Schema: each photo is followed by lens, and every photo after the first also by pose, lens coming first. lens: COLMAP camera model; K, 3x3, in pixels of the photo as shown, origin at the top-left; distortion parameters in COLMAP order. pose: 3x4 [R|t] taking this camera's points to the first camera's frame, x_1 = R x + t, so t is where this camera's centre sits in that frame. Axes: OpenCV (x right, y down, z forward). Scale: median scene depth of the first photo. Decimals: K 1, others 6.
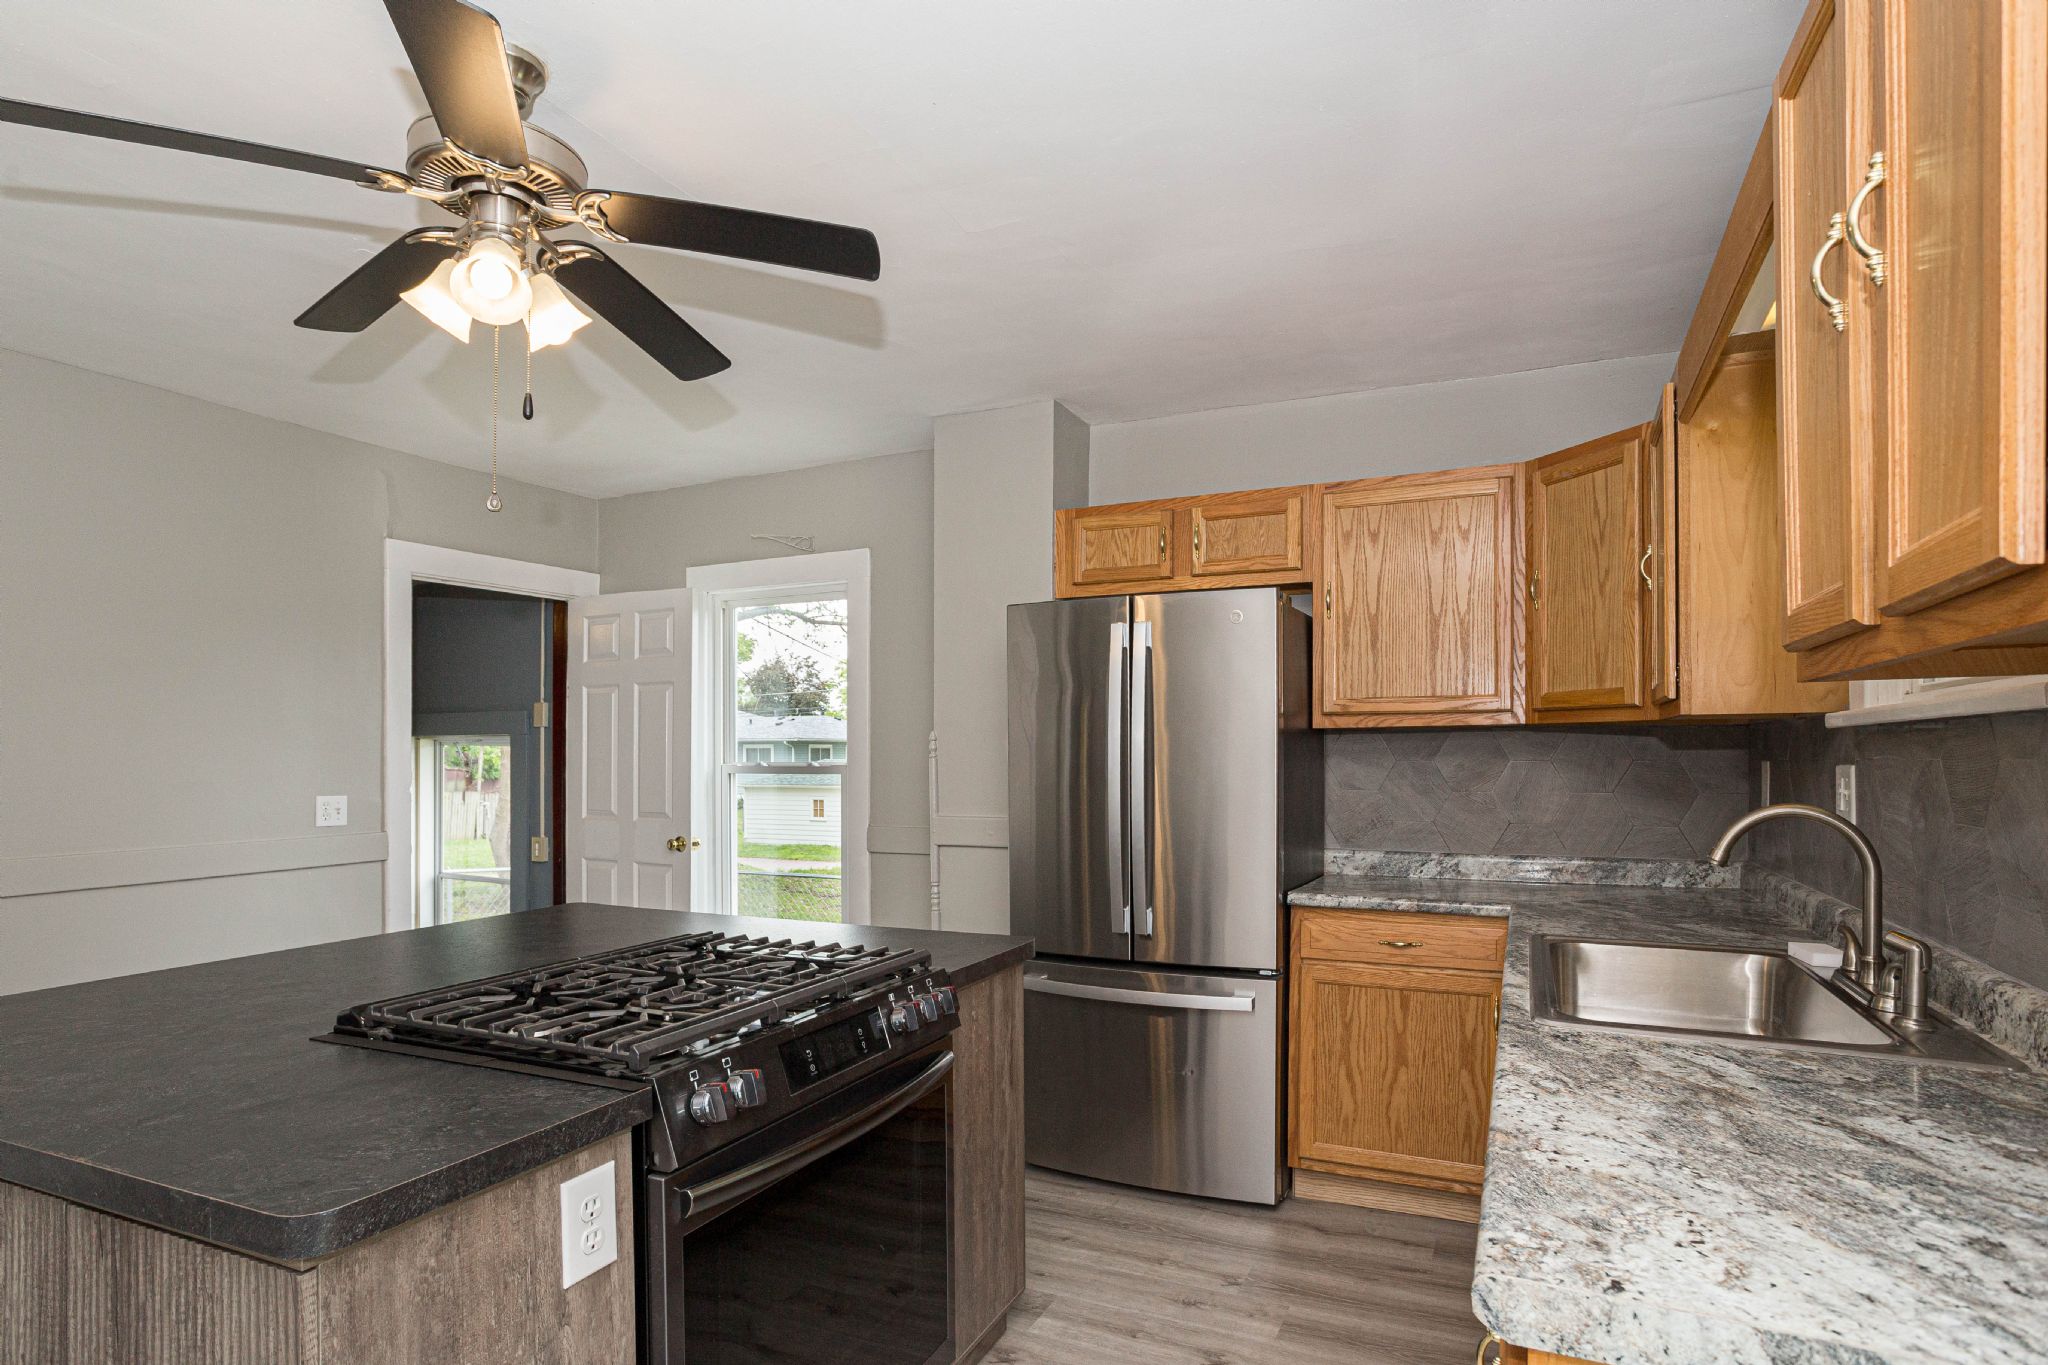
lens RADIAL K [[1009.0, 0, 1033.9], [0, 1009.0, 762.2], [0, 0, 1]] dist [-0.000635, -0.000021]
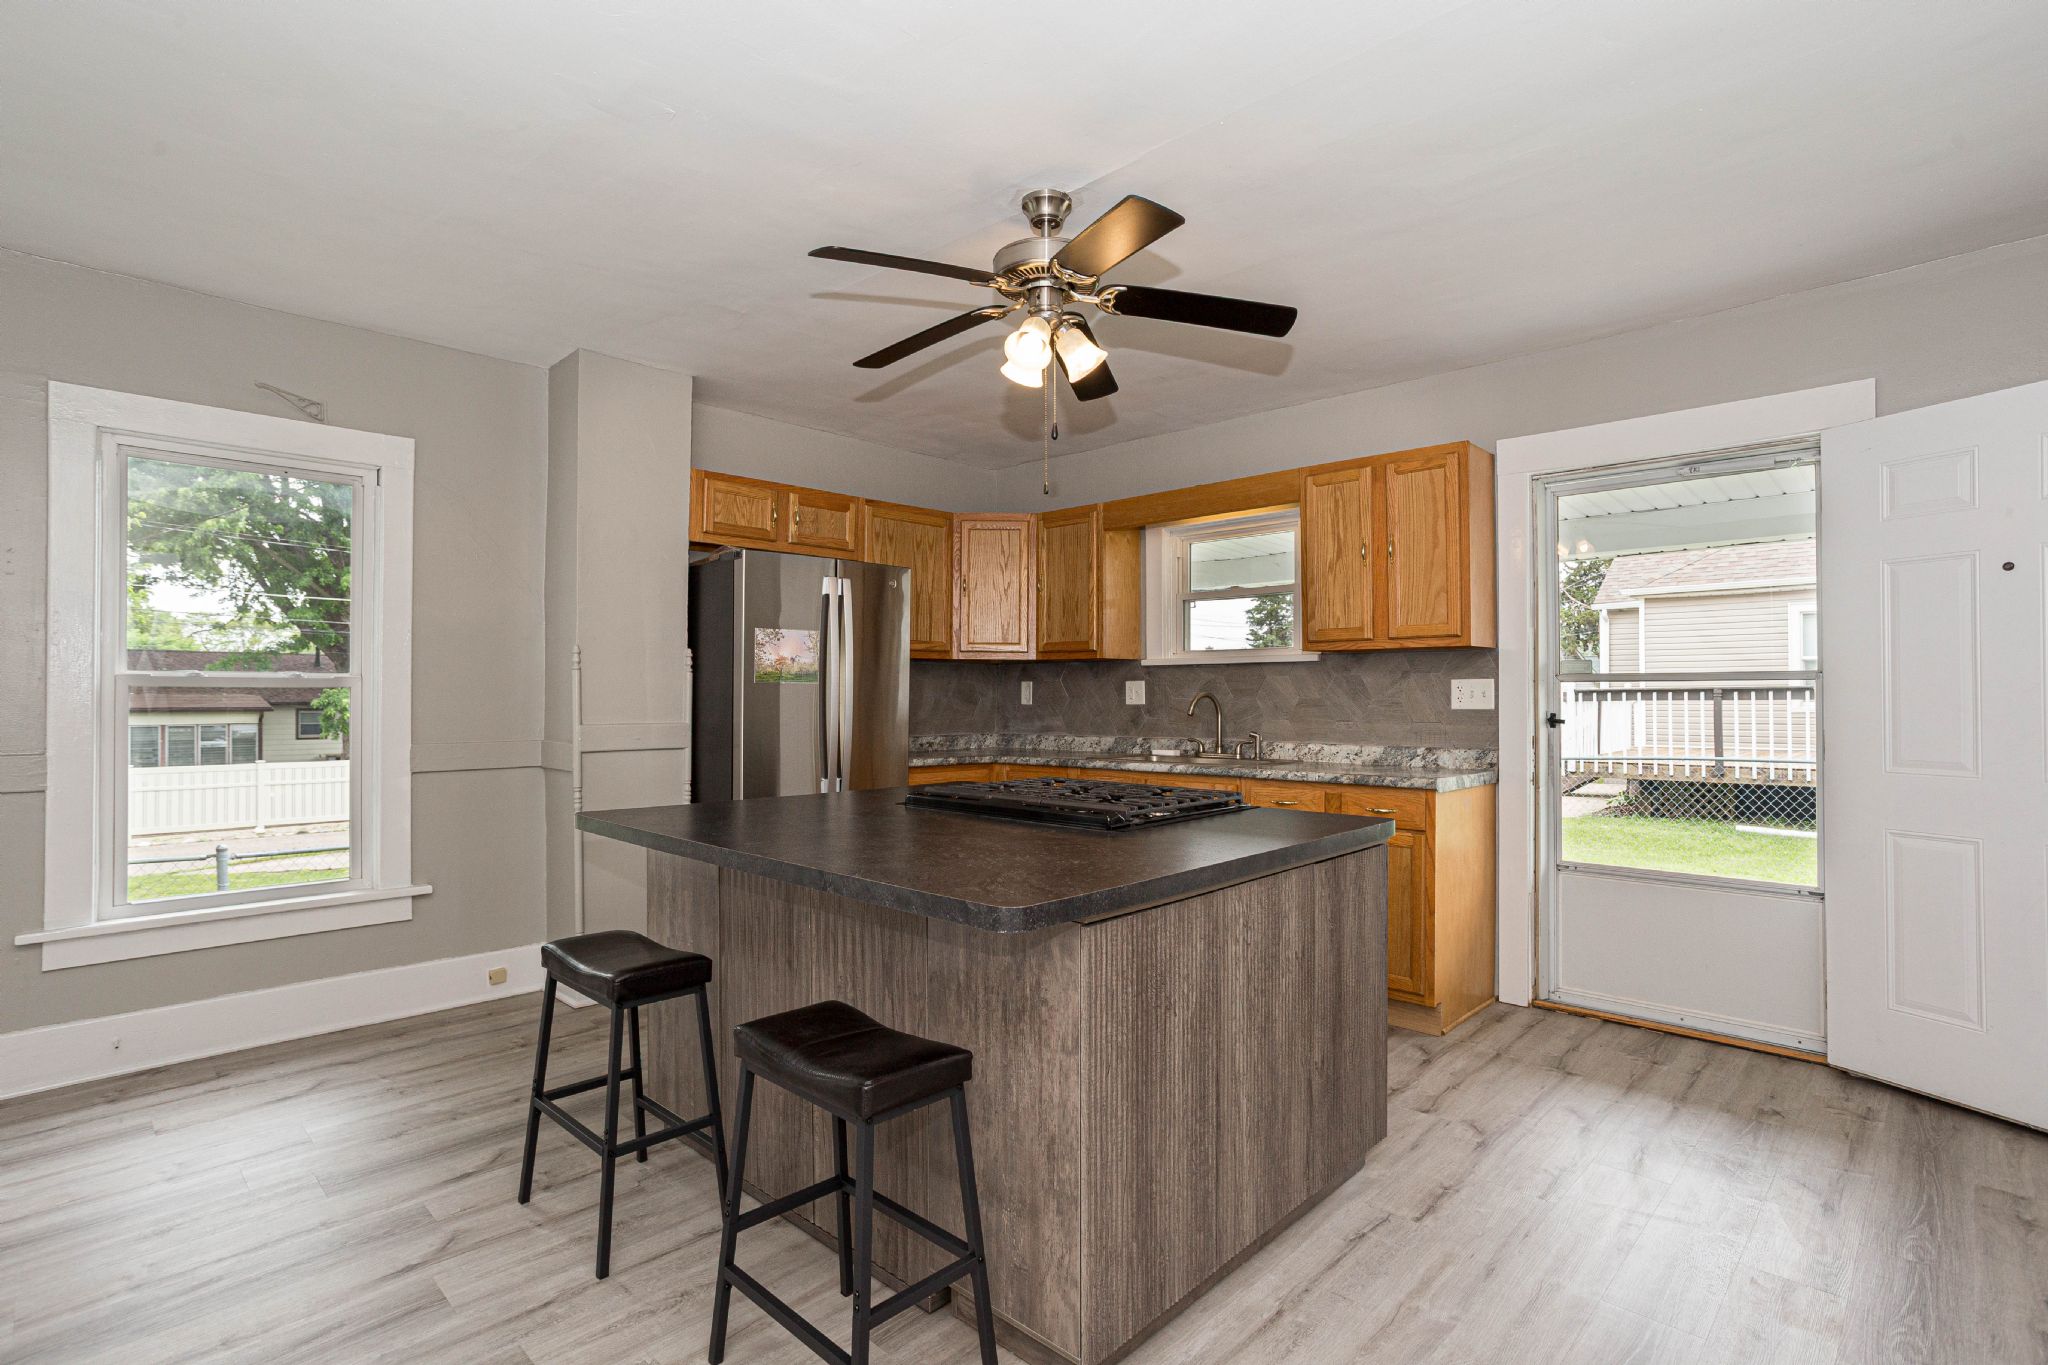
lens RADIAL K [[999.5, 0, 1024.0], [0, 999.5, 682.5], [0, 0, 1]] dist [-0.048923, 0.033682]
pose [[0.364711, 0.011116, 0.931054, -1.085635], [0.000032, 0.999929, -0.011951, 0.024172], [-0.931121, 0.004389, 0.364685, 0.230643]]
